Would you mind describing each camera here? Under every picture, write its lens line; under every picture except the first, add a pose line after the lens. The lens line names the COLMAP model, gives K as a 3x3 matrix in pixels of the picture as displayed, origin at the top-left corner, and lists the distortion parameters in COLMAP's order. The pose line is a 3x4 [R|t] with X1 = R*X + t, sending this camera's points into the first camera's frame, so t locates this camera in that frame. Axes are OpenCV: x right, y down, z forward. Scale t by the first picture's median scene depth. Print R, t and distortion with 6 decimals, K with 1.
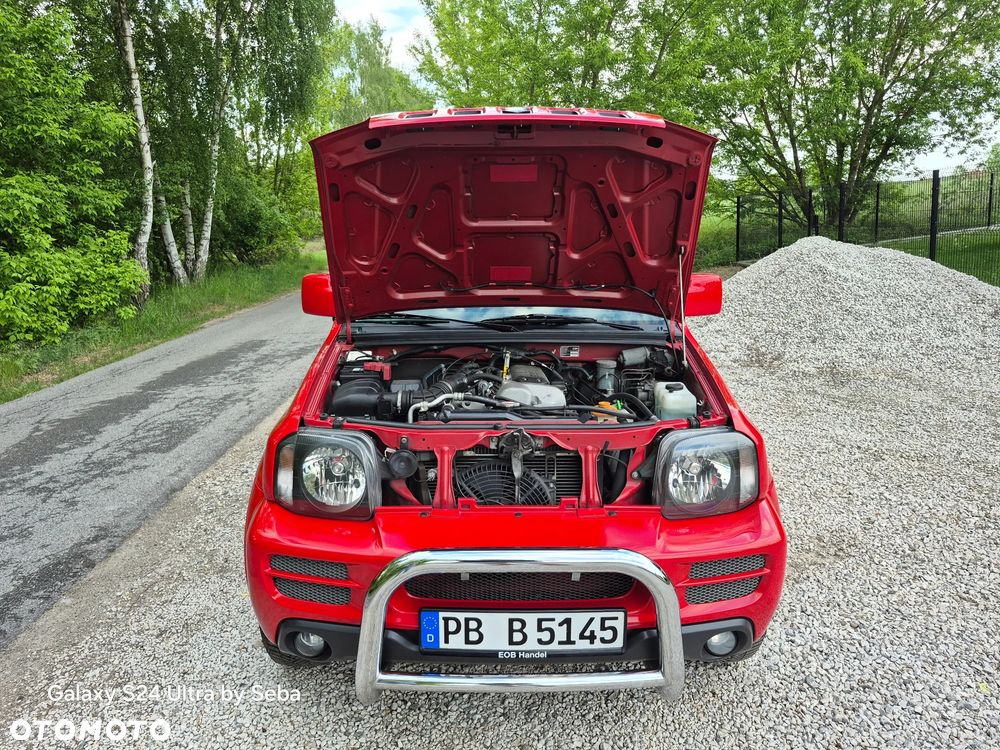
lens RADIAL K [[703.7, 0, 496.1], [0, 703.7, 364.9], [0, 0, 1]] dist [0.034465, -0.025933]
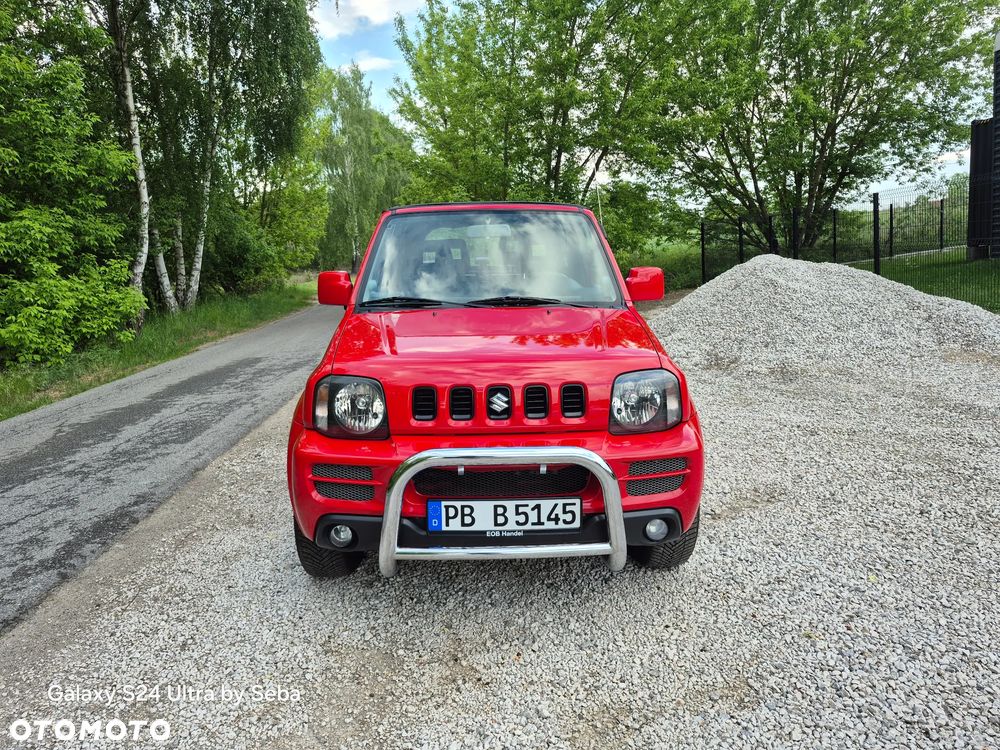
lens RADIAL K [[698.2, 0, 486.2], [0, 698.2, 346.1], [0, 0, 1]] dist [0.074056, -0.076921]
pose [[0.999752, -0.015947, 0.015551, -0.004462], [0.017027, 0.997258, -0.072022, 0.055303], [-0.014360, 0.072268, 0.997282, -0.121253]]
